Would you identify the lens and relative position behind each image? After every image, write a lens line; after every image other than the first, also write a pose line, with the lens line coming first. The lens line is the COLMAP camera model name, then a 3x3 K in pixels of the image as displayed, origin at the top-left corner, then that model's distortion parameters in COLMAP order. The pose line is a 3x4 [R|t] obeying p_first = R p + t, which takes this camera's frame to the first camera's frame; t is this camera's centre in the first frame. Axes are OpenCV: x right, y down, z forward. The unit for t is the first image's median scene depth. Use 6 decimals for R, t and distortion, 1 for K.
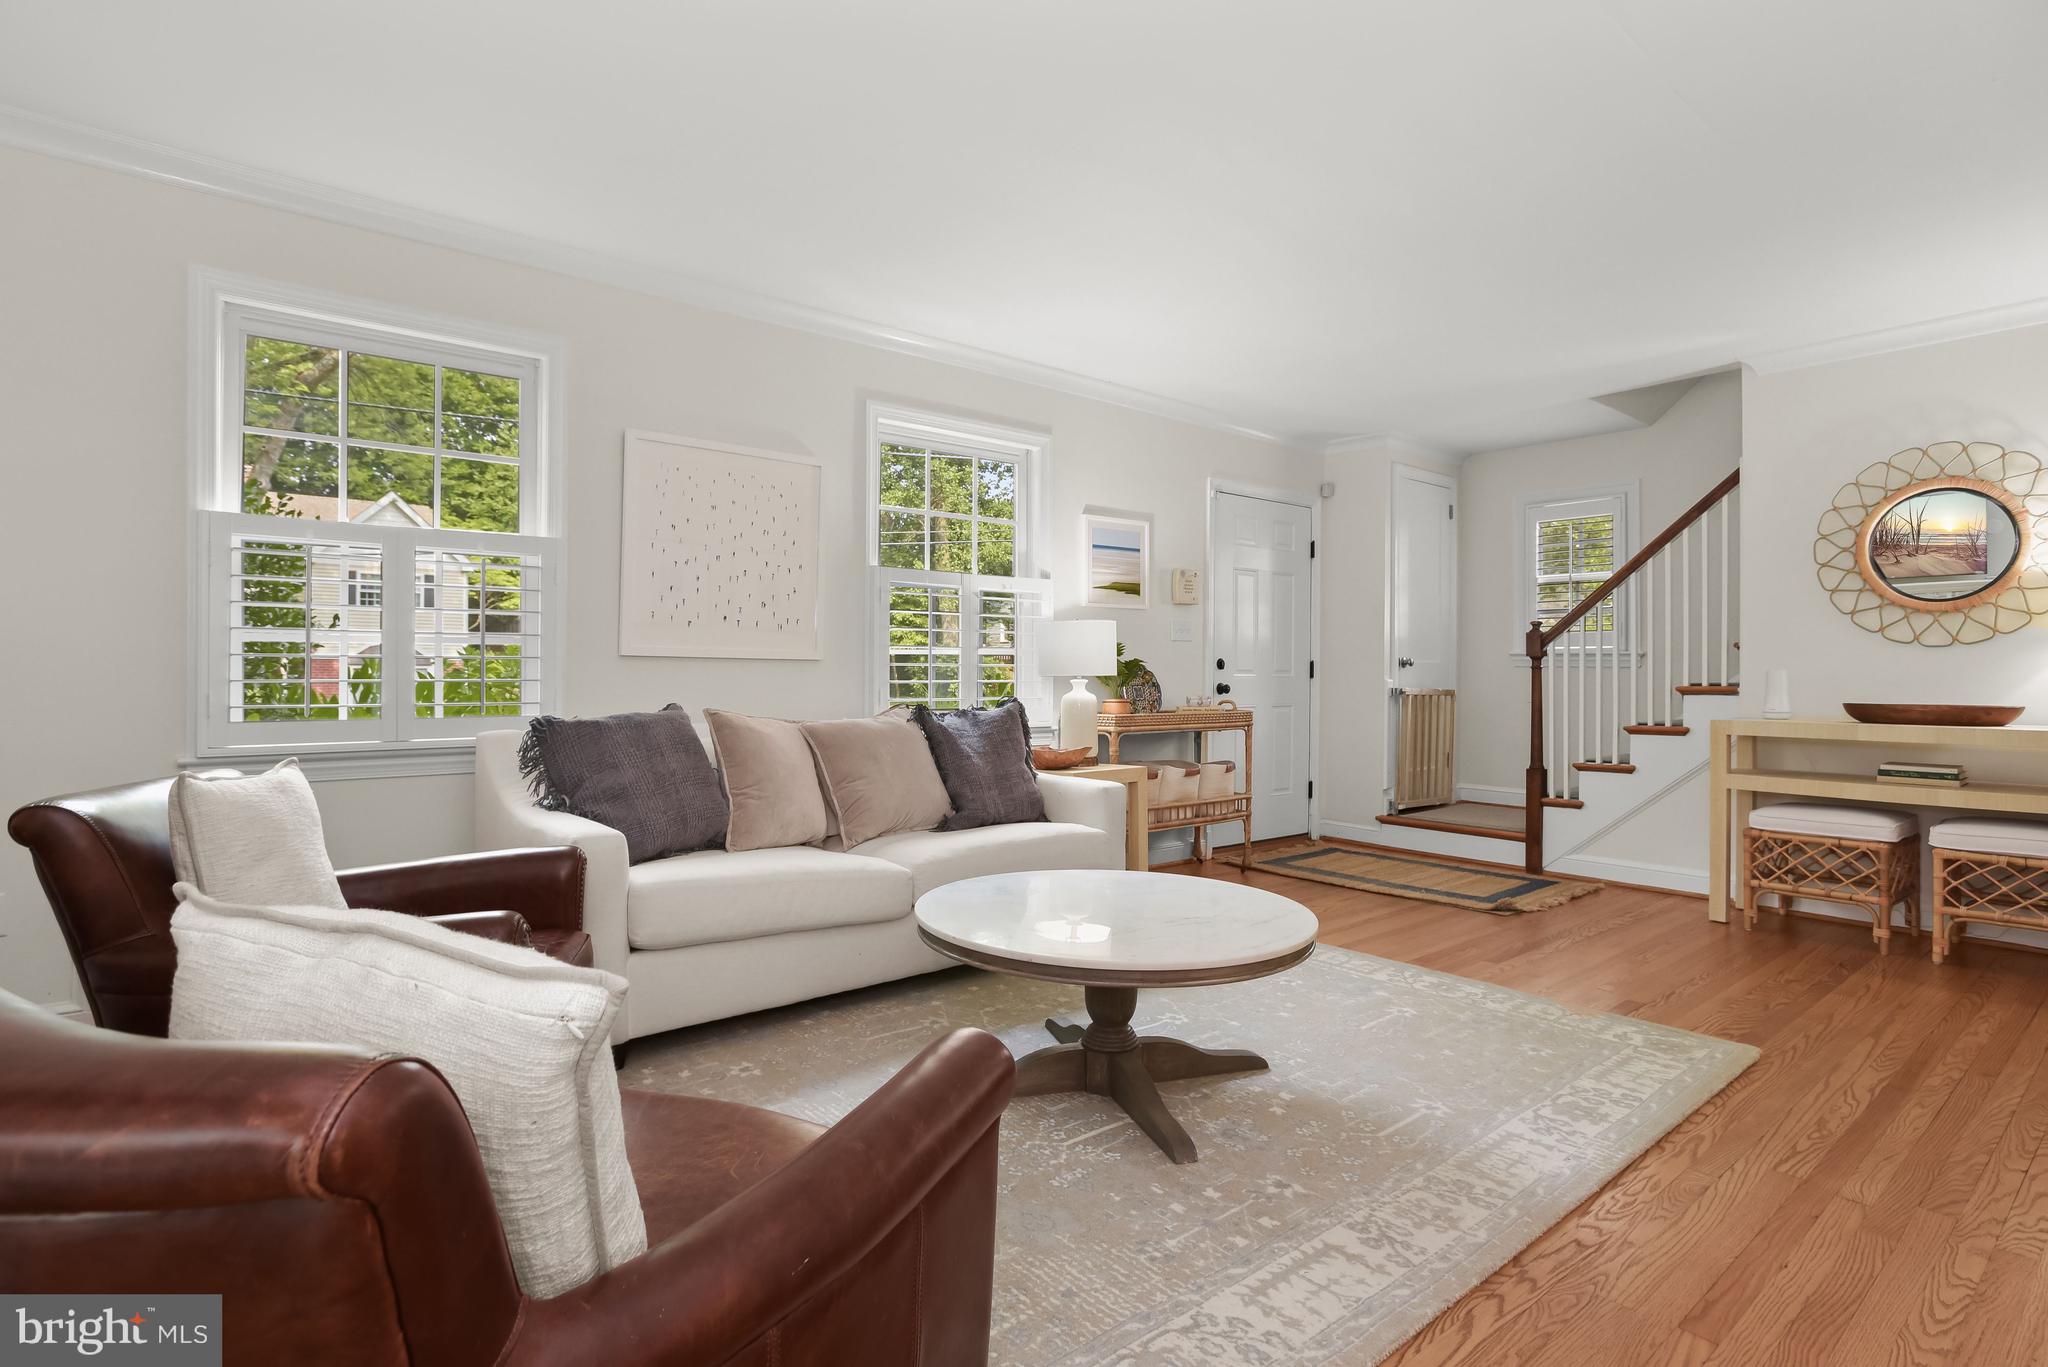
lens RADIAL K [[1015.3, 0, 1026.1], [0, 1015.3, 678.2], [0, 0, 1]] dist [-0.035718, 0.015338]
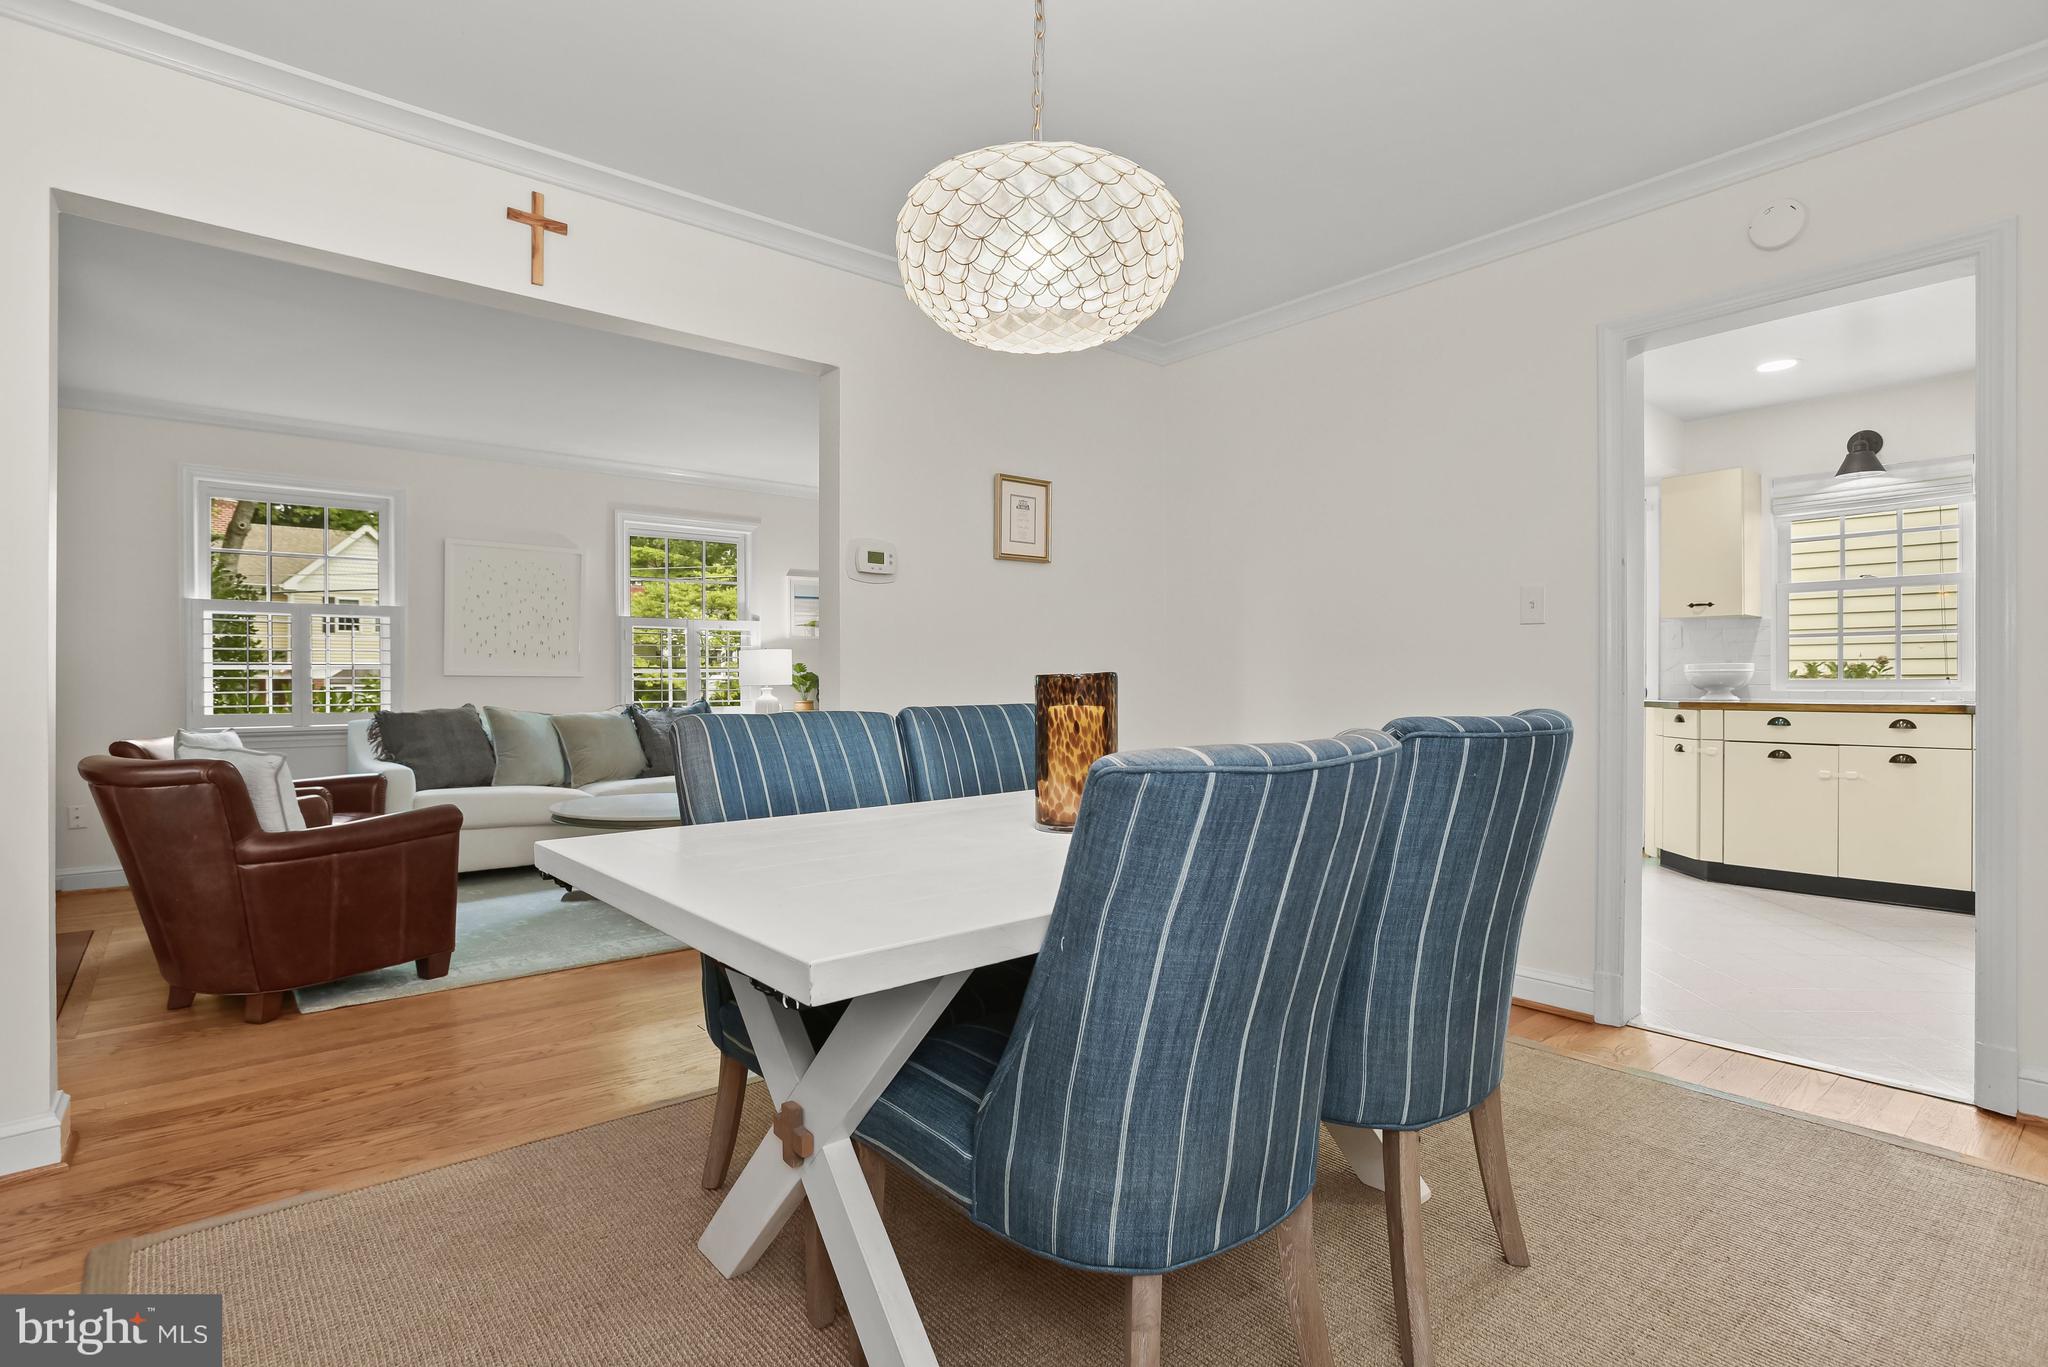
lens RADIAL K [[1015.3, 0, 1031.7], [0, 1015.3, 694.3], [0, 0, 1]] dist [-0.035718, 0.015338]
pose [[0.999905, -0.010763, 0.008571, 0.593432], [0.010737, 0.999938, 0.003031, 0.014786], [-0.008603, -0.002938, 0.999959, -0.711522]]
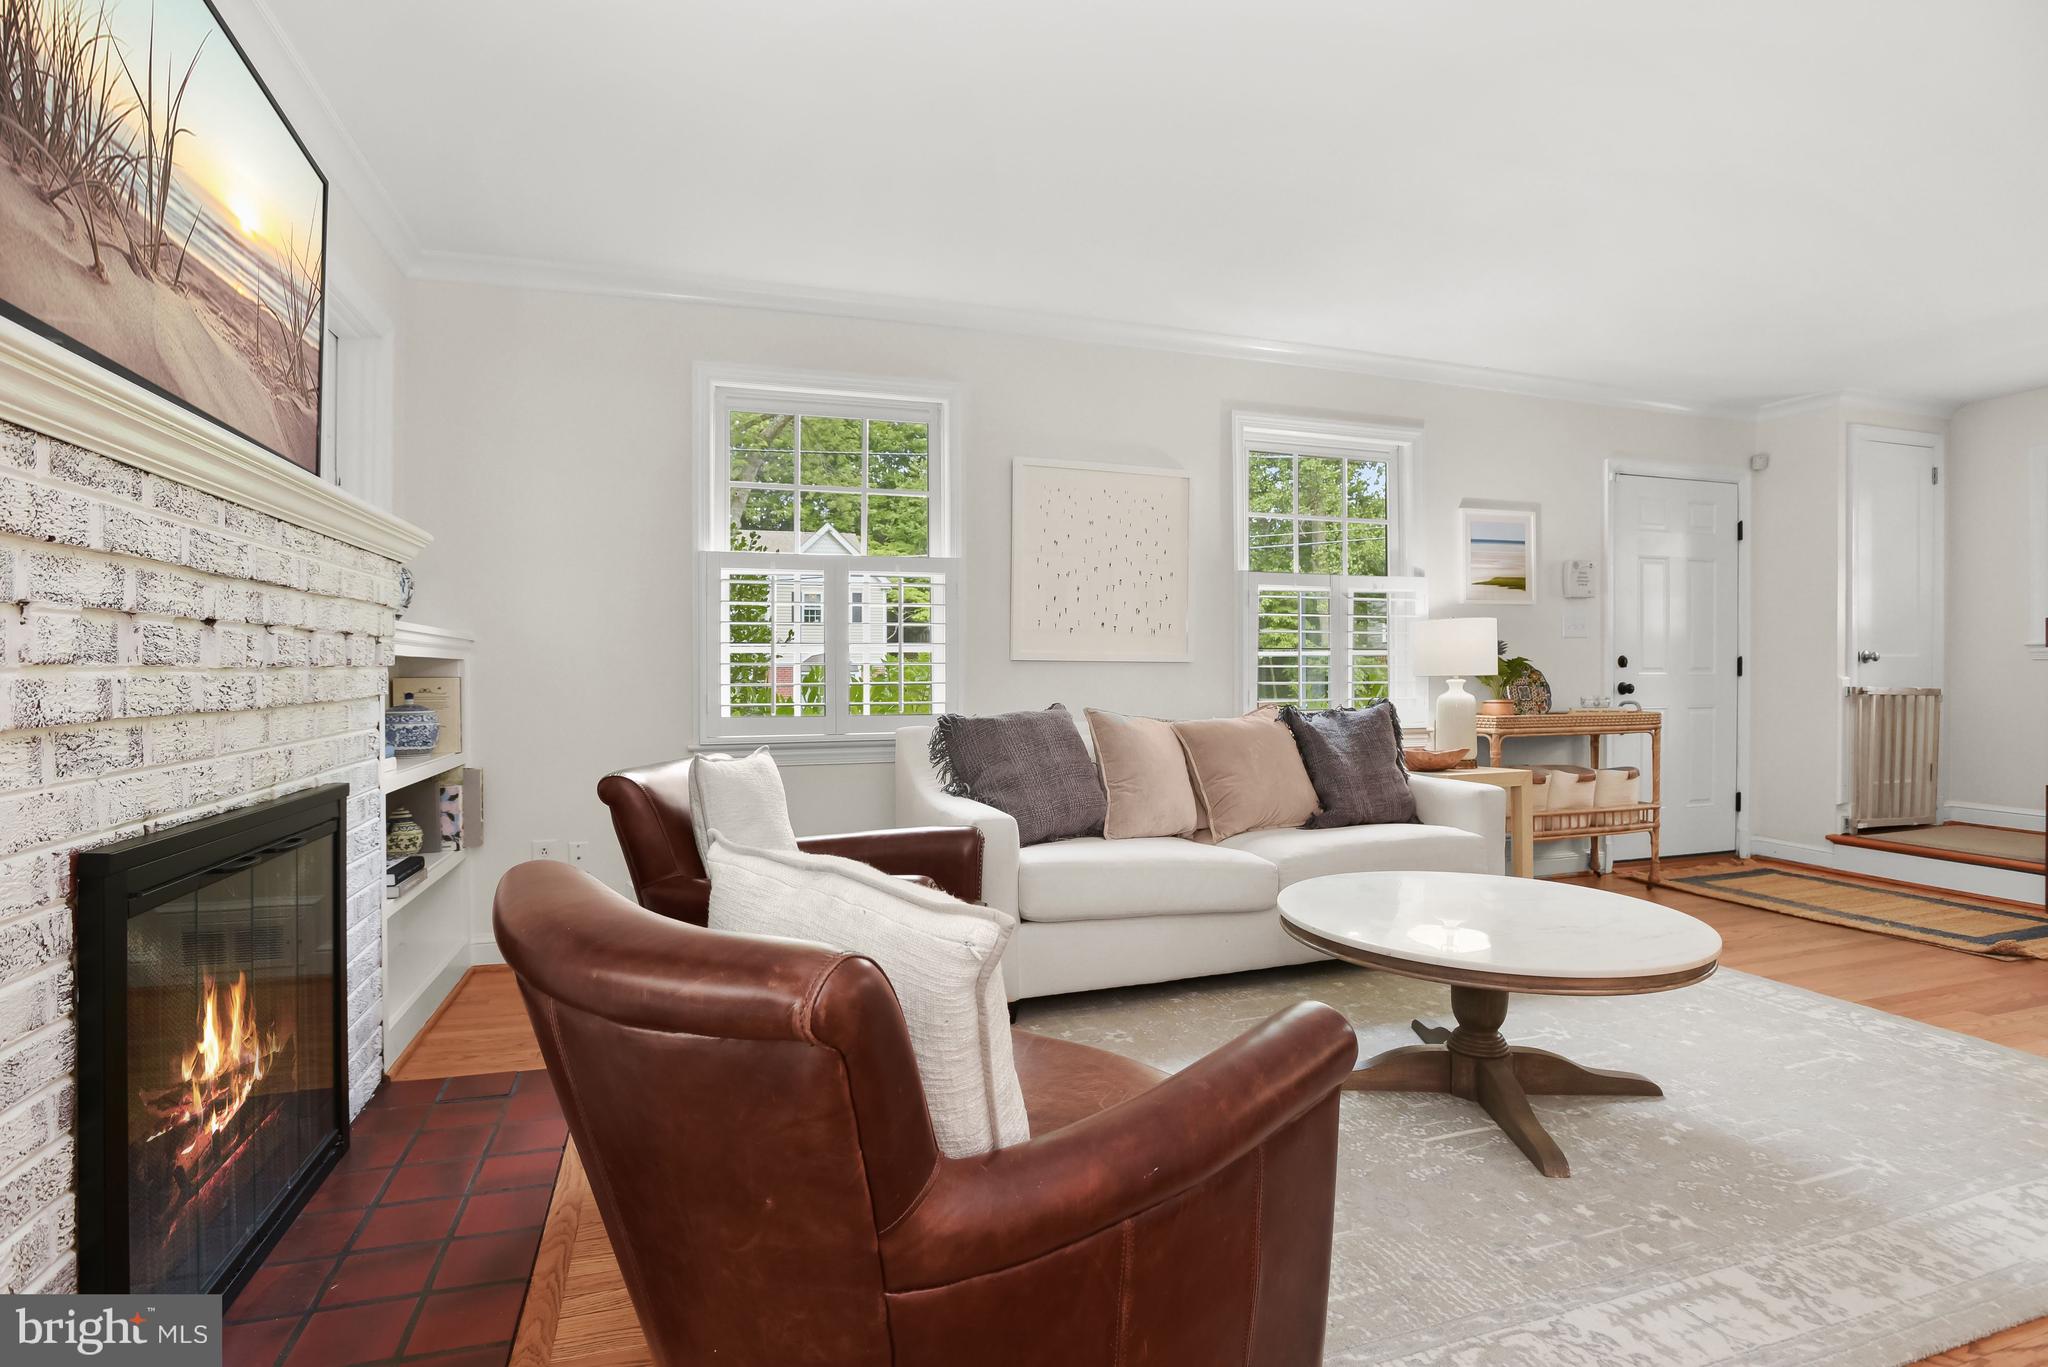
lens RADIAL K [[1015.3, 0, 1048.6], [0, 1015.3, 679.4], [0, 0, 1]] dist [-0.035718, 0.015338]
pose [[0.939922, -0.007482, -0.341308, 0.021288], [0.006979, 0.999972, -0.002700, 0.001463], [0.341318, 0.000155, 0.939948, -0.047481]]
